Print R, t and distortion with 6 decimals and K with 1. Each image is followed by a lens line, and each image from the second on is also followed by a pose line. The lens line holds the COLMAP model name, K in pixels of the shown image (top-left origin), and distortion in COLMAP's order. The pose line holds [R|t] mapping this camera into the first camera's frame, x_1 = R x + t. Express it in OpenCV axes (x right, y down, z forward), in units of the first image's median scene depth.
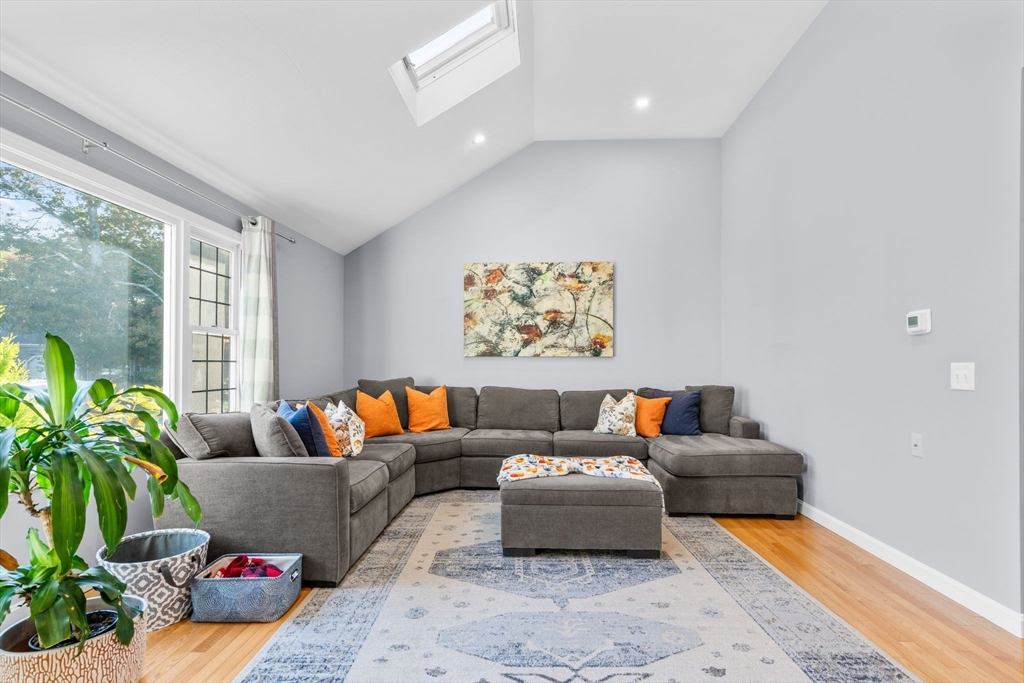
lens RADIAL K [[490.2, 0, 511.9], [0, 490.2, 361.2], [0, 0, 1]] dist [-0.002196, 0.001011]
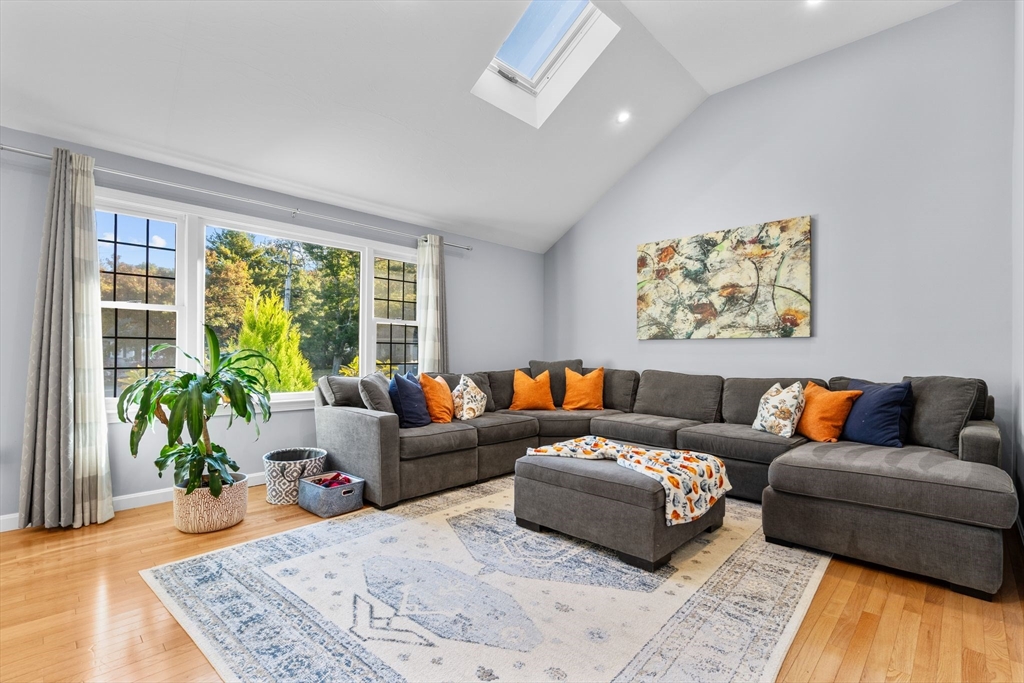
lens RADIAL K [[465.3, 0, 514.5], [0, 465.3, 353.9], [0, 0, 1]] dist [-0.005936, 0.000504]
pose [[0.755368, 0.004624, -0.655285, 0.359657], [-0.001876, 0.999986, 0.004894, 0.016274], [0.655298, -0.002468, 0.755366, 0.142010]]
